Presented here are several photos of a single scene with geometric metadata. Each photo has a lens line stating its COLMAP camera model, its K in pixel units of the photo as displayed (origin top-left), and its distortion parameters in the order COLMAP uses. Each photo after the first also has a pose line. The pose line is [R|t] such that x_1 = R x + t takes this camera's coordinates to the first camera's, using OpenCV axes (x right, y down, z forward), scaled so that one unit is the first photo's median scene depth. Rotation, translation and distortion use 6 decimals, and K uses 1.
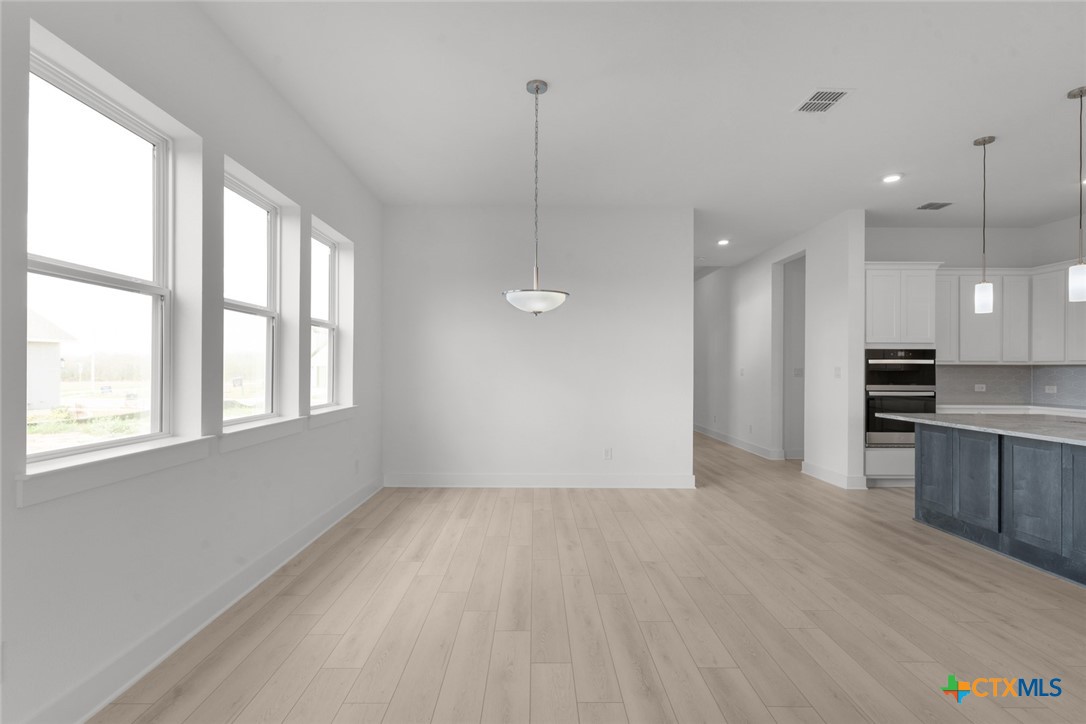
lens RADIAL K [[523.1, 0, 536.7], [0, 523.1, 366.1], [0, 0, 1]] dist [0.002649, 0.000307]
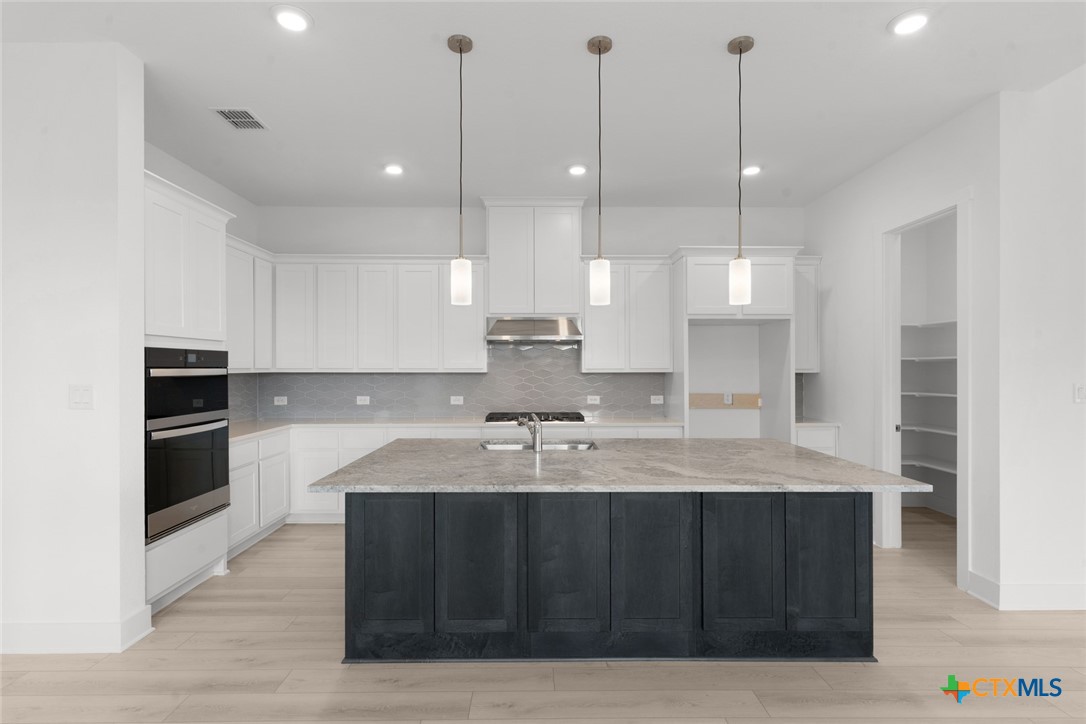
lens RADIAL K [[523.1, 0, 537.1], [0, 523.1, 367.7], [0, 0, 1]] dist [0.002649, 0.000307]
pose [[-0.006112, -0.006682, 0.999959, 0.131907], [-0.005420, 0.999963, 0.006649, -0.018659], [-0.999967, -0.005379, -0.006148, 0.634322]]
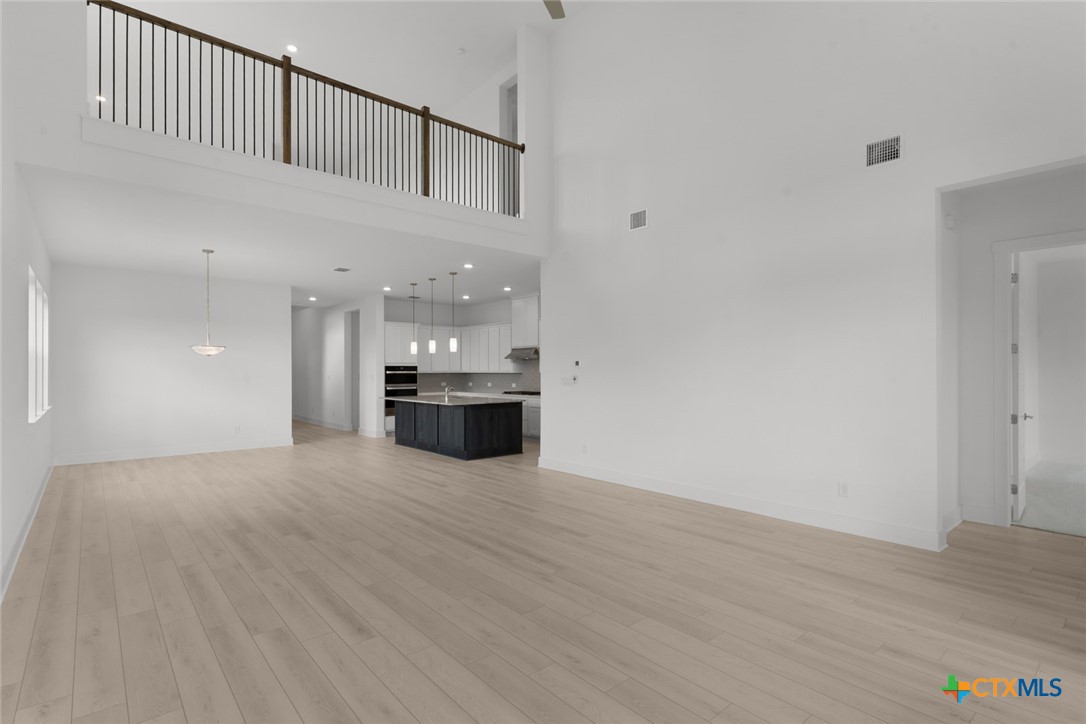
lens RADIAL K [[523.1, 0, 541.8], [0, 523.1, 371.1], [0, 0, 1]] dist [0.002649, 0.000307]
pose [[0.759069, -0.008266, 0.650957, -0.208920], [0.002889, 0.999952, 0.009328, -0.030070], [-0.651003, -0.005200, 0.759057, -0.886146]]
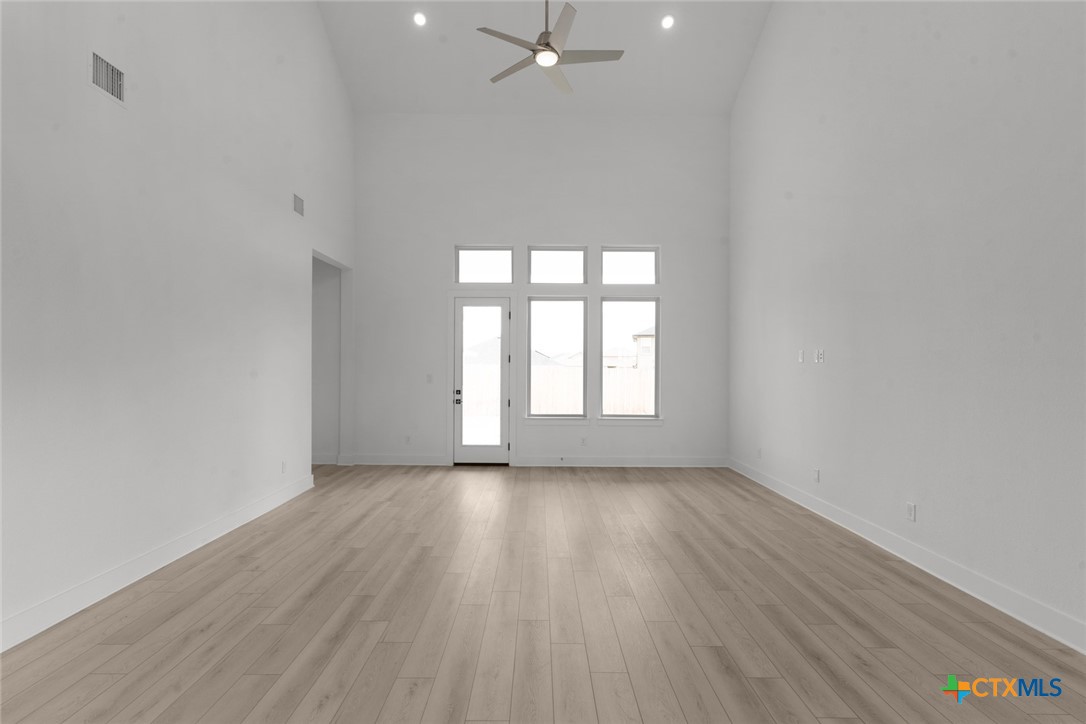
lens RADIAL K [[523.1, 0, 538.4], [0, 523.1, 362.6], [0, 0, 1]] dist [0.002649, 0.000307]
pose [[-0.999961, -0.008363, 0.002674, 0.641613], [-0.008402, 0.999852, -0.015024, -0.011274], [-0.002548, -0.015046, -0.999884, 1.810849]]
